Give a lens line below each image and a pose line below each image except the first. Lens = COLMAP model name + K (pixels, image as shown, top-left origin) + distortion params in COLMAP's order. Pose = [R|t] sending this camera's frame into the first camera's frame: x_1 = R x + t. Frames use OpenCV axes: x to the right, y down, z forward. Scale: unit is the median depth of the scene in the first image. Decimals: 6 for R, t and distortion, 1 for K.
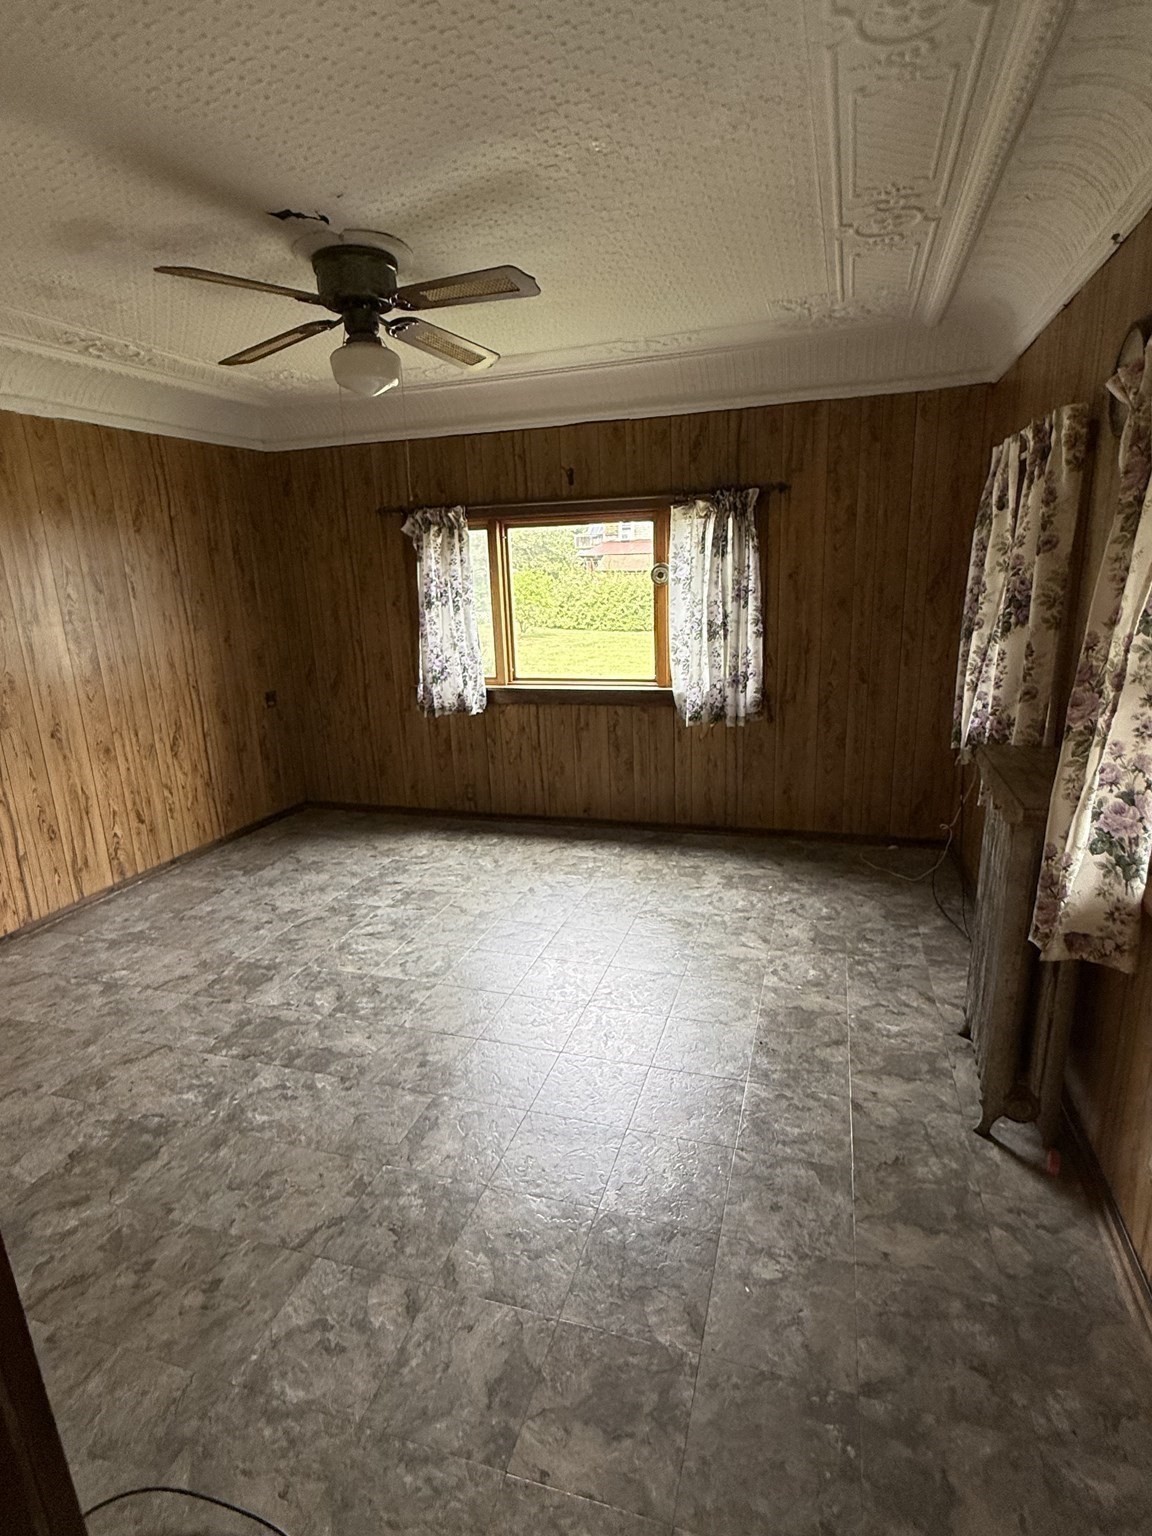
lens RADIAL K [[798.0, 0, 576.5], [0, 798.0, 768.6], [0, 0, 1]] dist [0.000280, 0.002850]
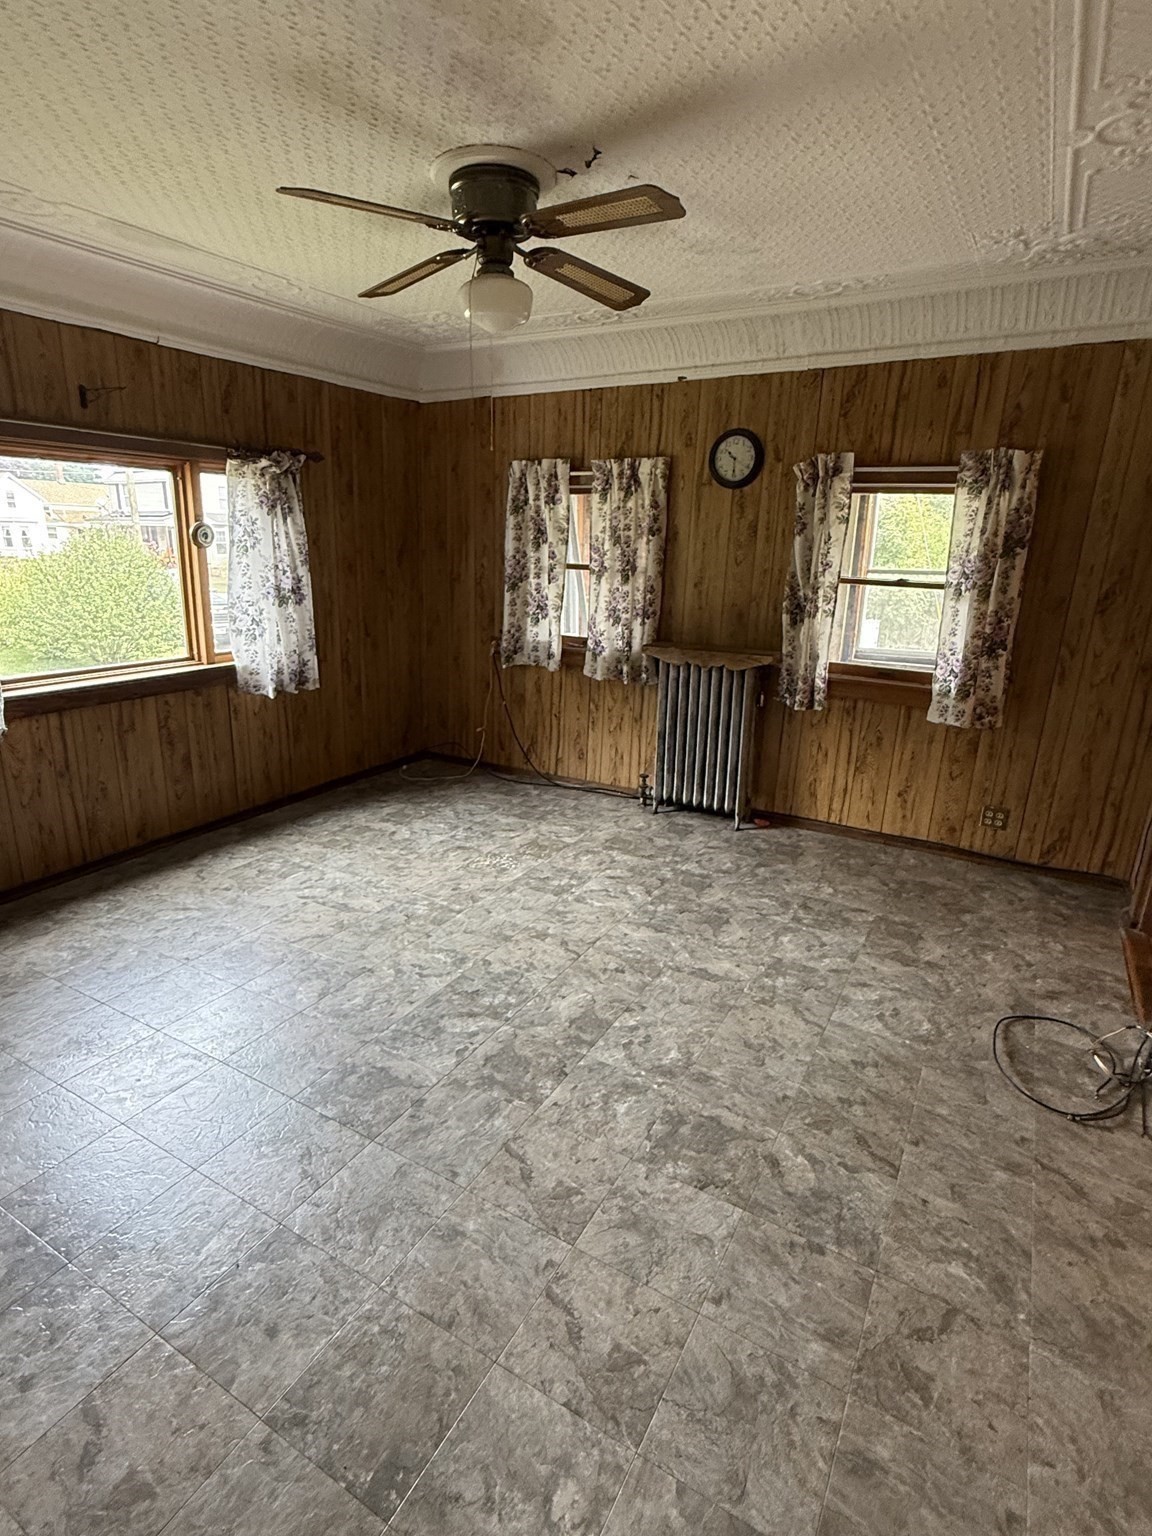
lens RADIAL K [[798.0, 0, 573.4], [0, 798.0, 770.2], [0, 0, 1]] dist [0.000280, 0.002850]
pose [[0.203714, -0.235744, 0.950224, -0.971192], [0.211731, 0.958216, 0.192335, -0.105923], [-0.955861, 0.162010, 0.245117, 0.594625]]
